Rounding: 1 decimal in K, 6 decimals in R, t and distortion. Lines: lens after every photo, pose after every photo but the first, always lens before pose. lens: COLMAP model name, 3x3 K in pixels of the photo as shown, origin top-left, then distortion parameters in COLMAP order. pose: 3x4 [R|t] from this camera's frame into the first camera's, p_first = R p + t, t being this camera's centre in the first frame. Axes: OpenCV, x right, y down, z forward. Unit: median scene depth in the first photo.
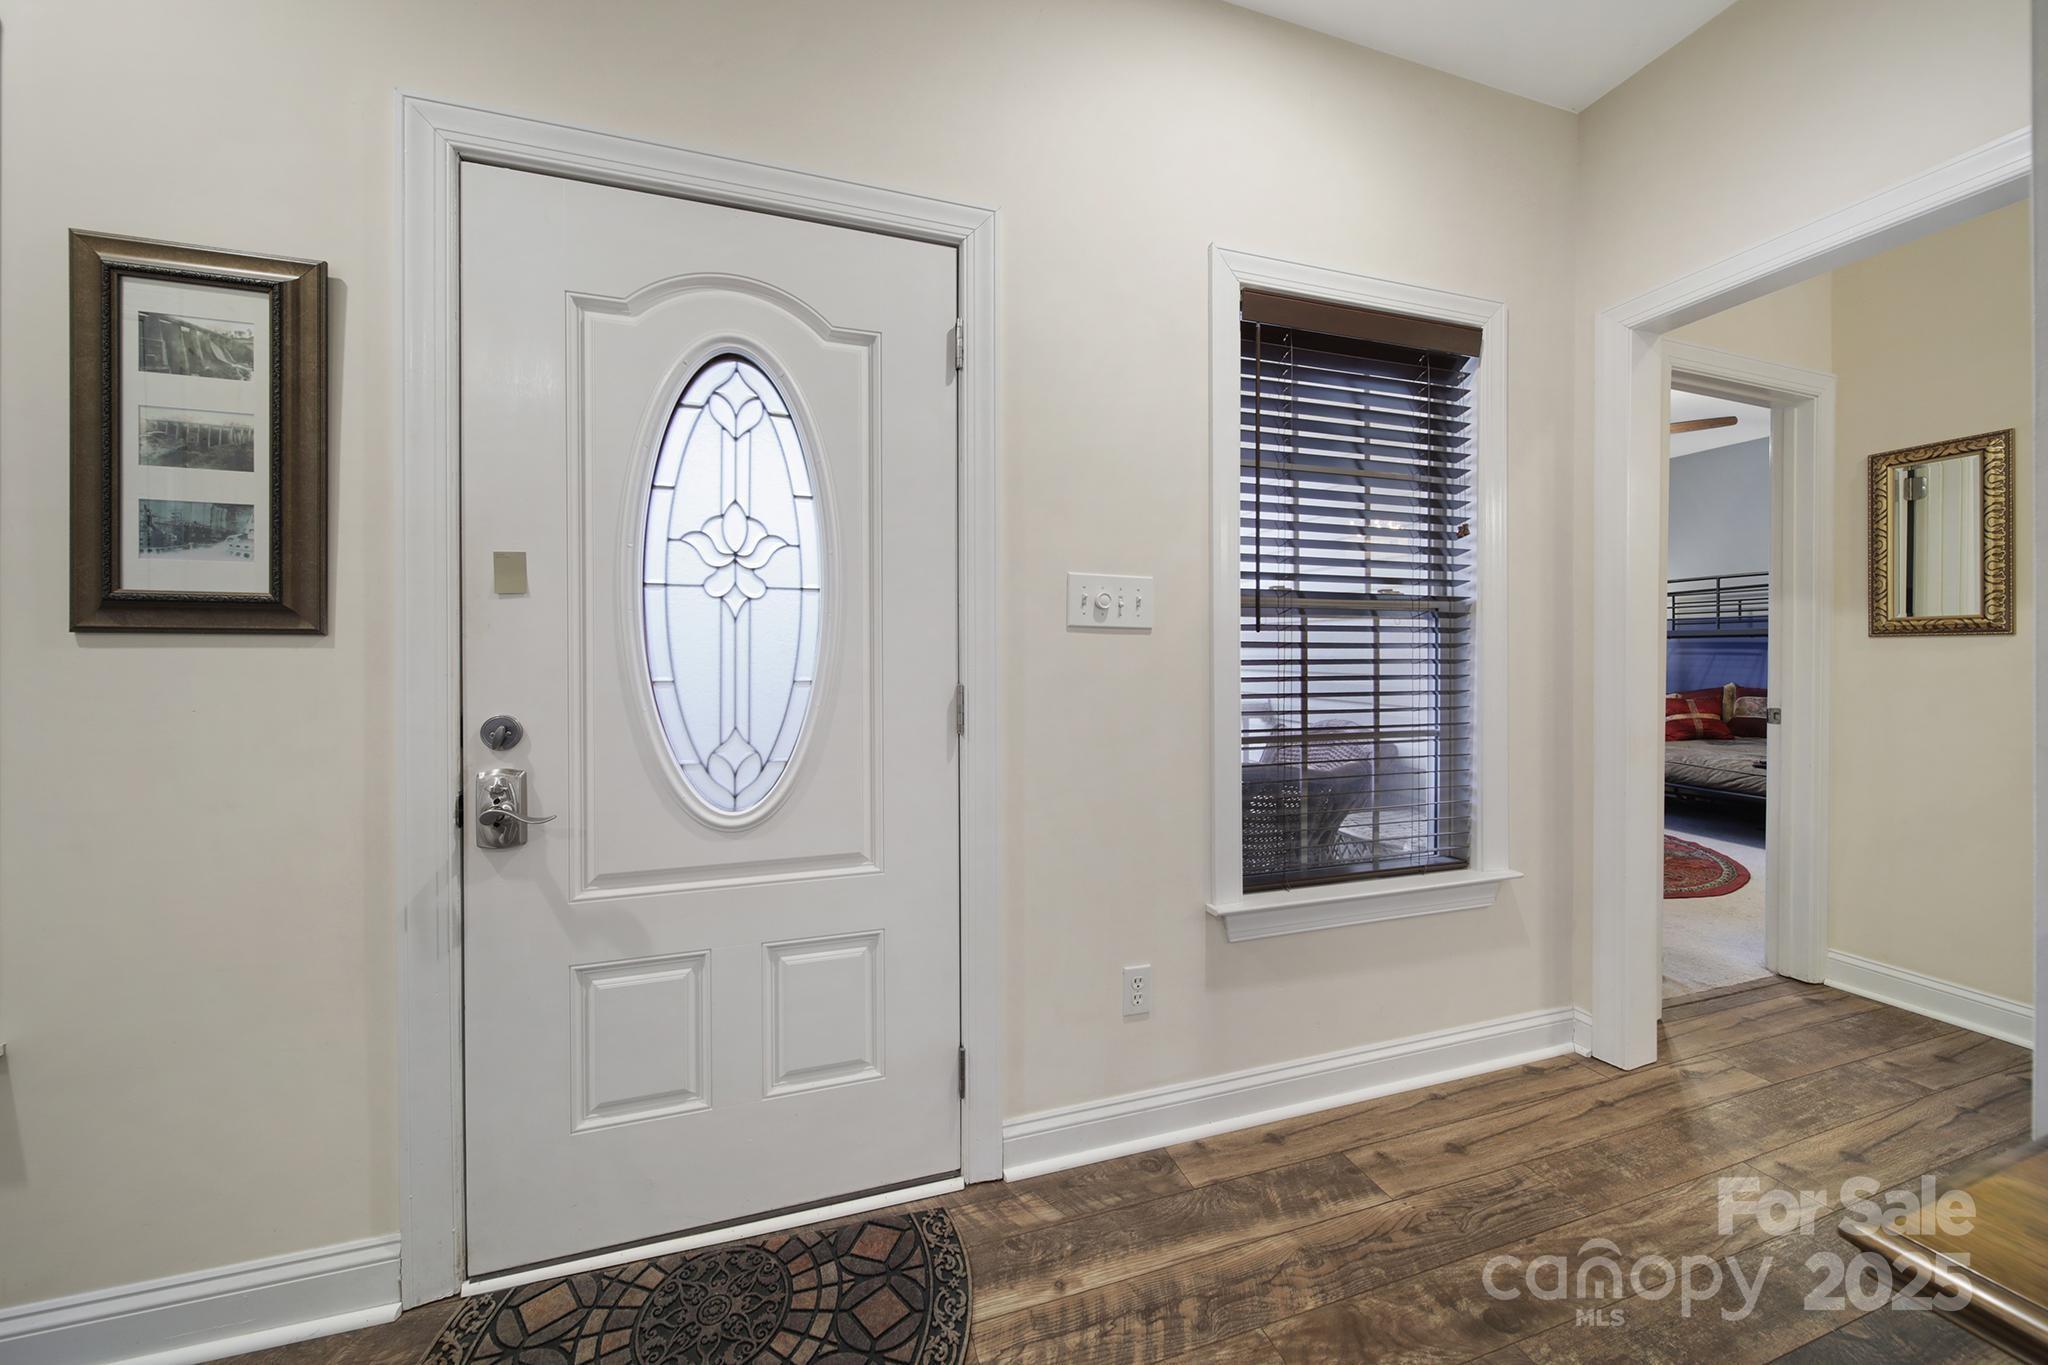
lens RADIAL K [[720.6, 0, 998.5], [0, 720.6, 656.7], [0, 0, 1]] dist [-0.001929, -0.001104]
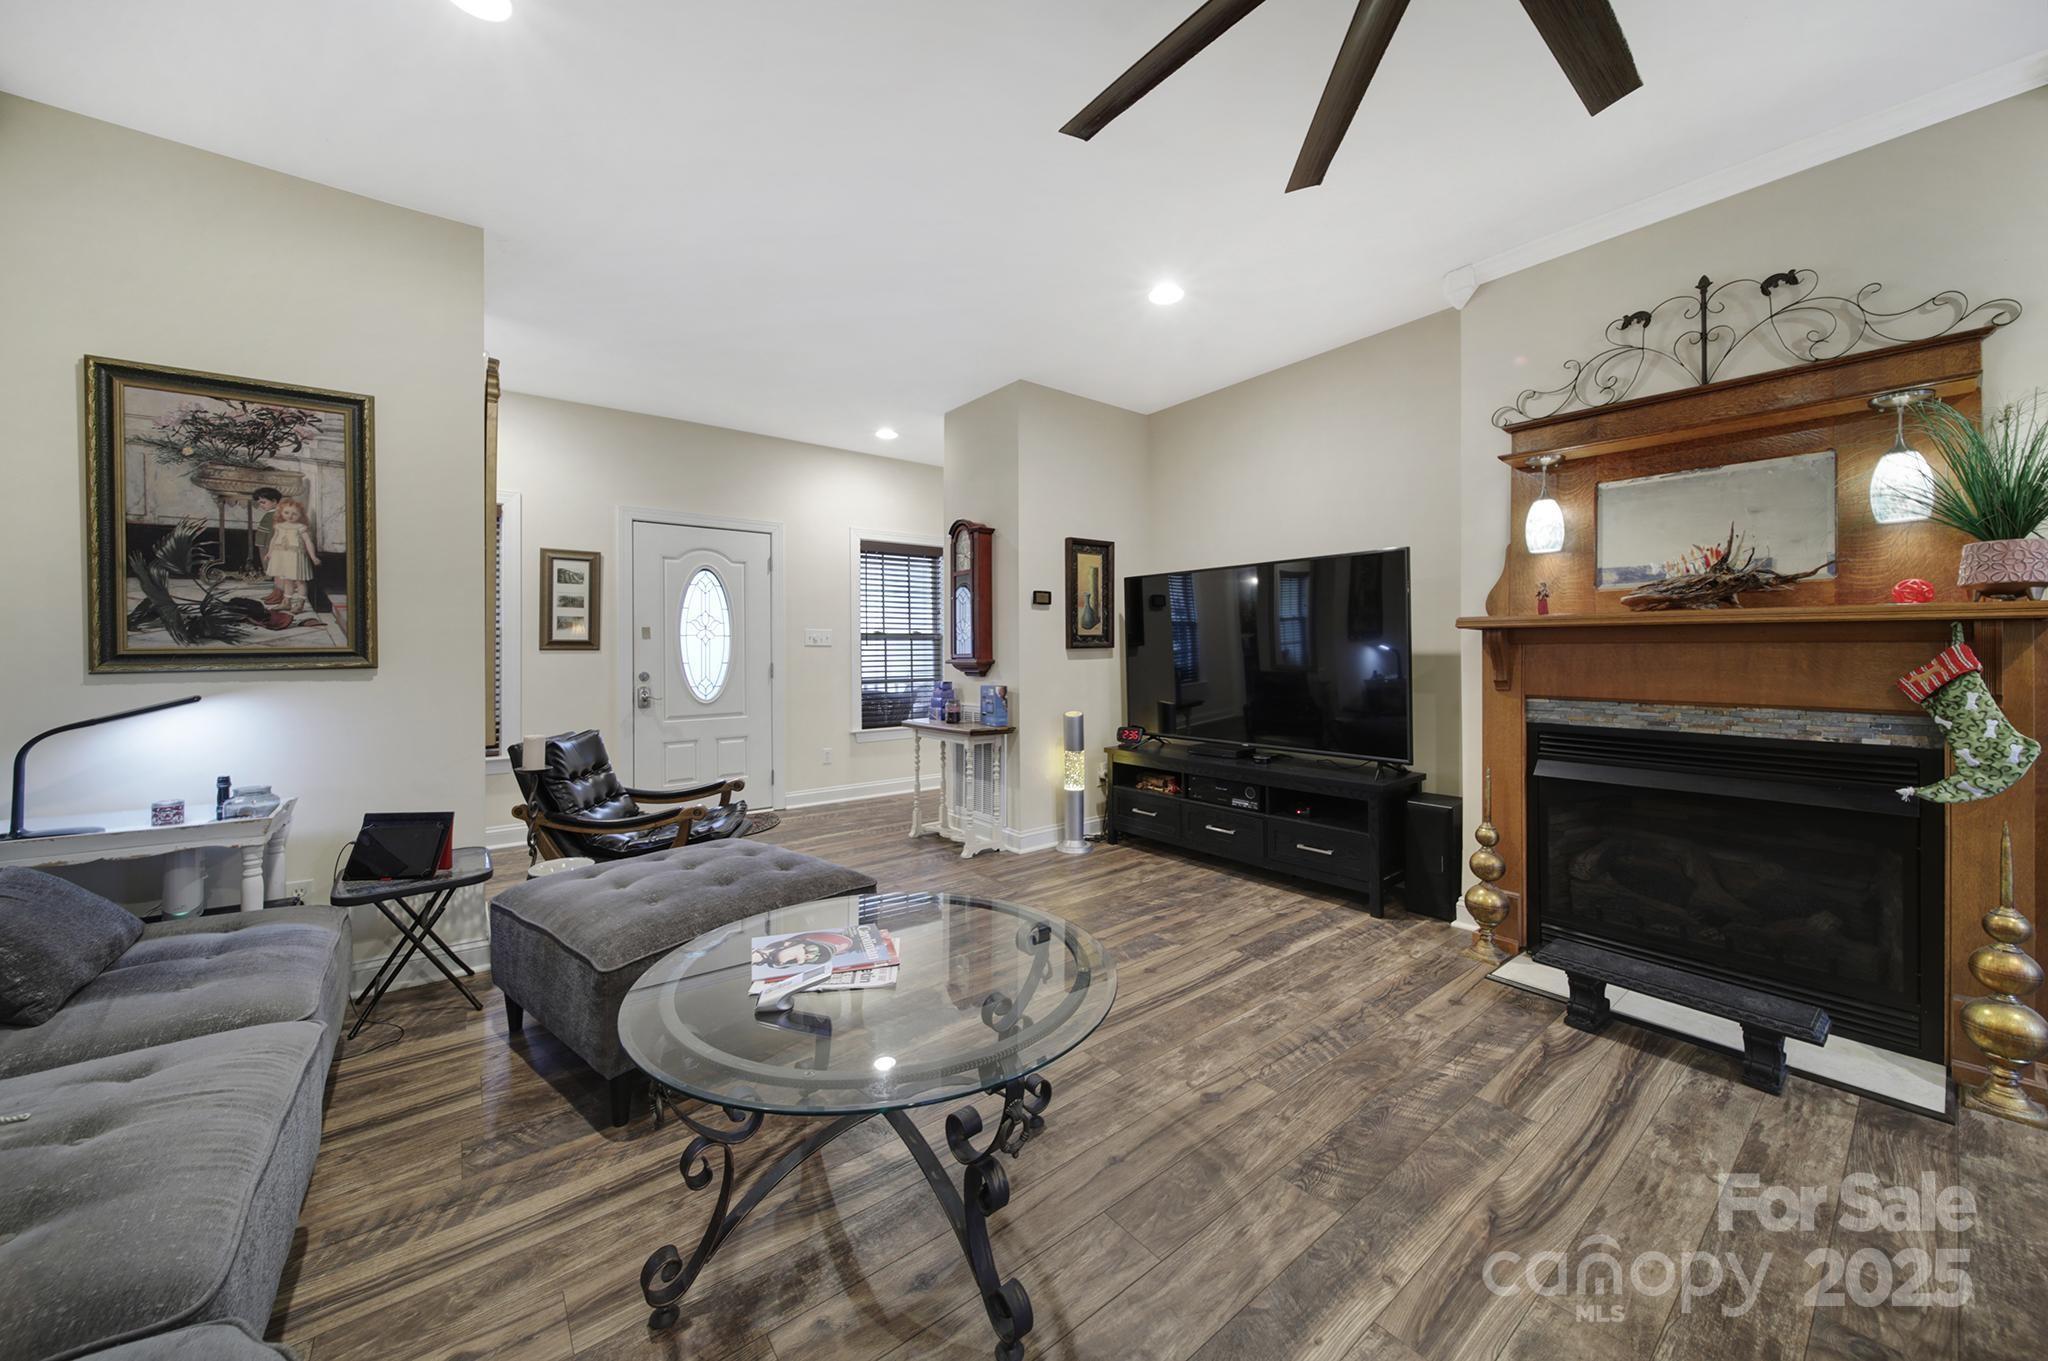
lens RADIAL K [[720.6, 0, 1005.2], [0, 720.6, 648.8], [0, 0, 1]] dist [-0.001929, -0.001104]
pose [[0.942678, -0.001563, 0.333700, -0.174068], [0.001809, 0.999998, -0.000425, -0.029296], [-0.333699, 0.001004, 0.942679, -2.999191]]
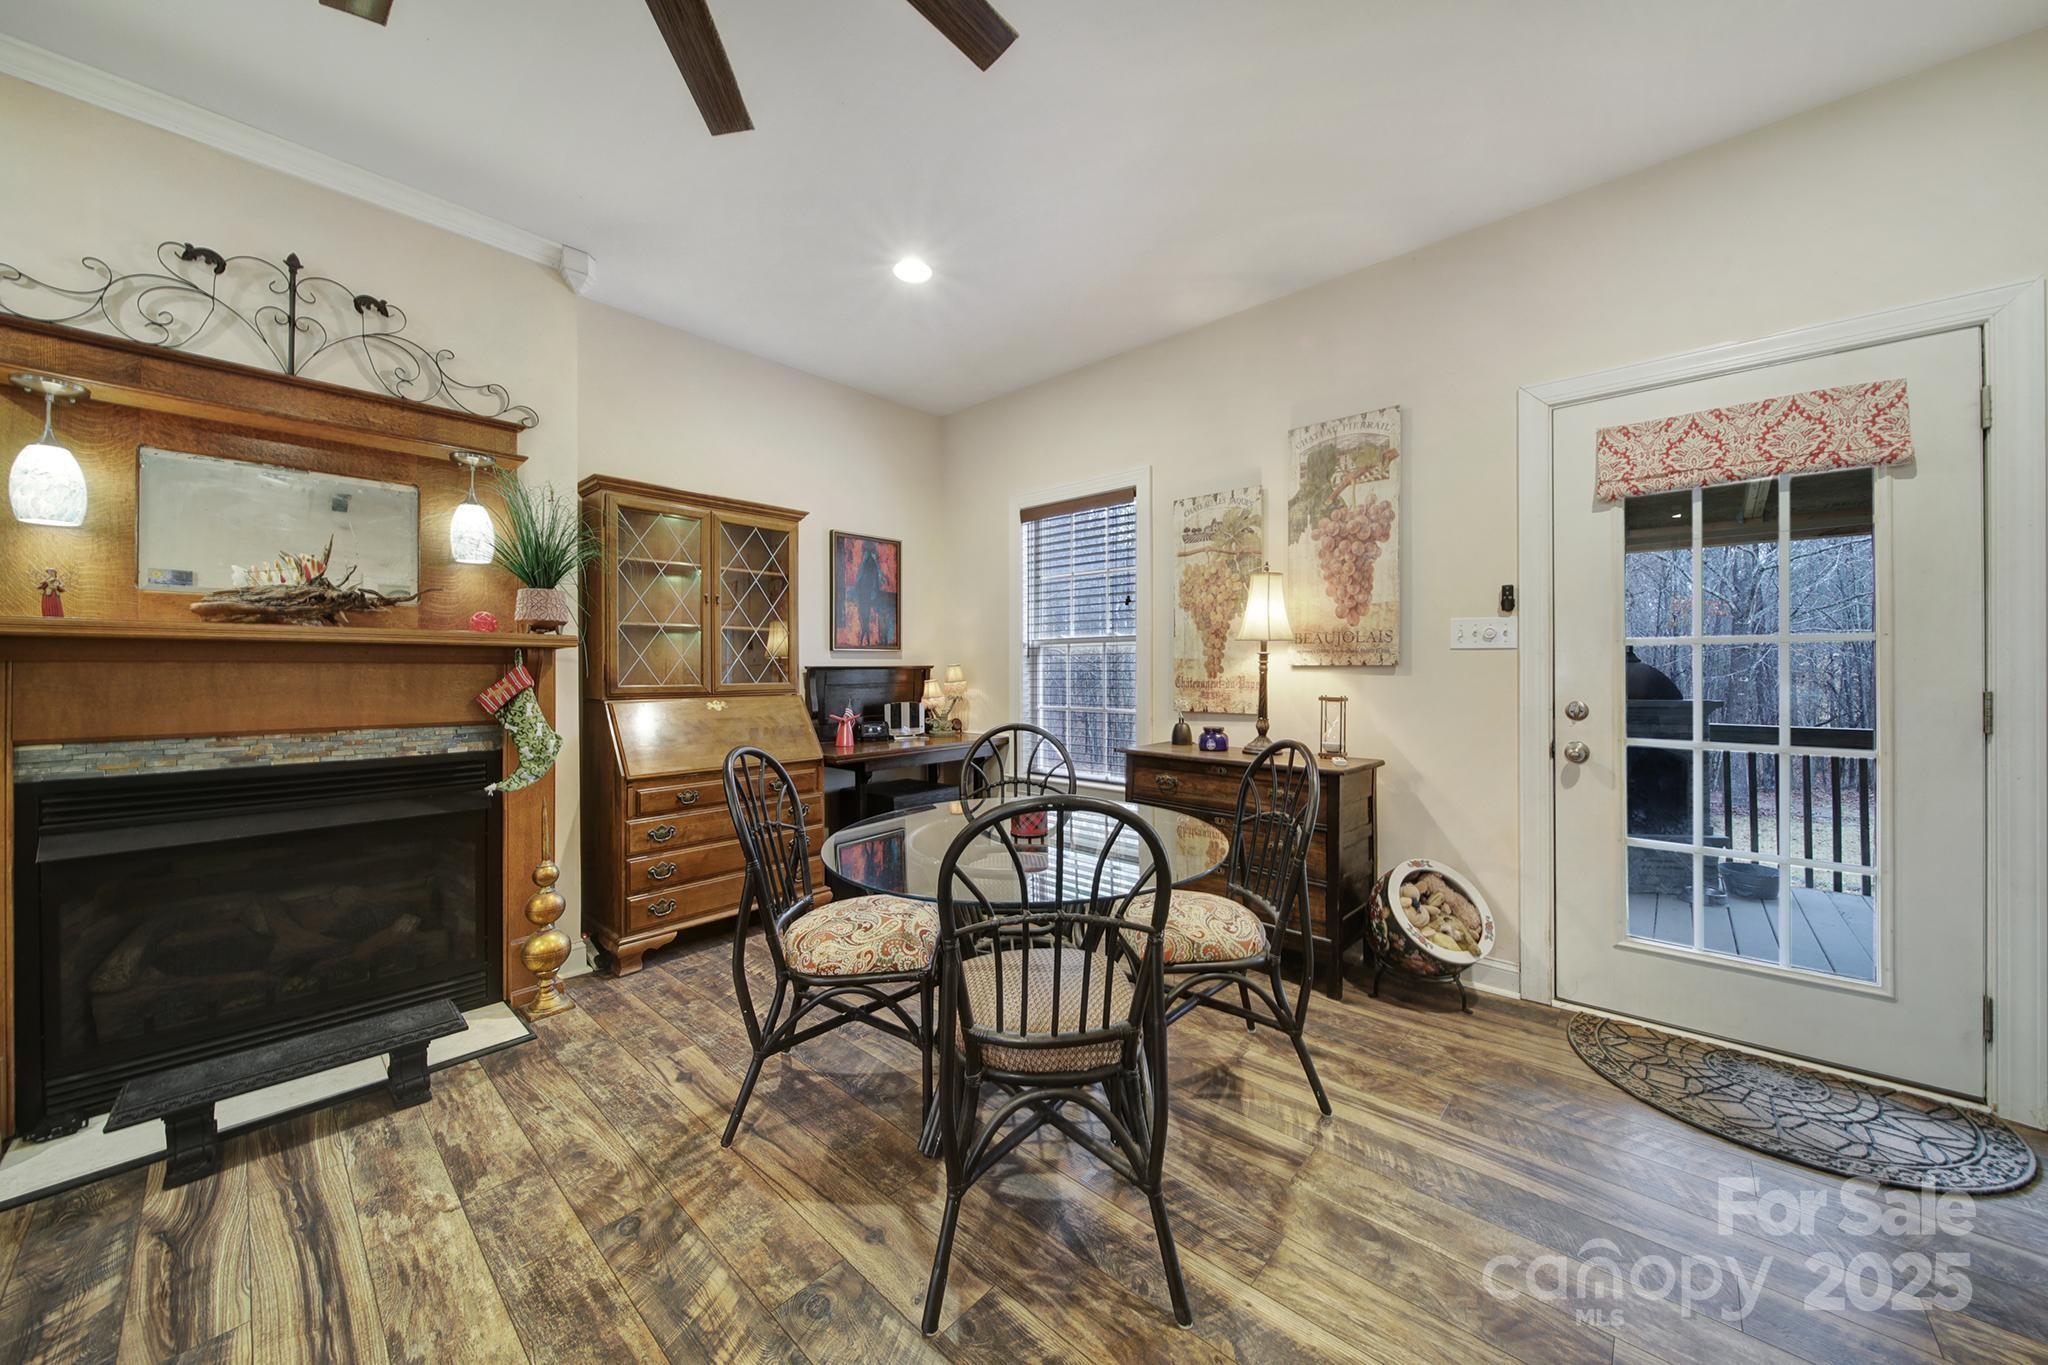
lens RADIAL K [[720.6, 0, 1029.8], [0, 720.6, 670.2], [0, 0, 1]] dist [-0.001929, -0.001104]
pose [[-0.510328, -0.001874, 0.859978, -0.157840], [-0.000119, 0.999998, 0.002109, -0.028837], [-0.859980, 0.000974, -0.510327, -2.498929]]
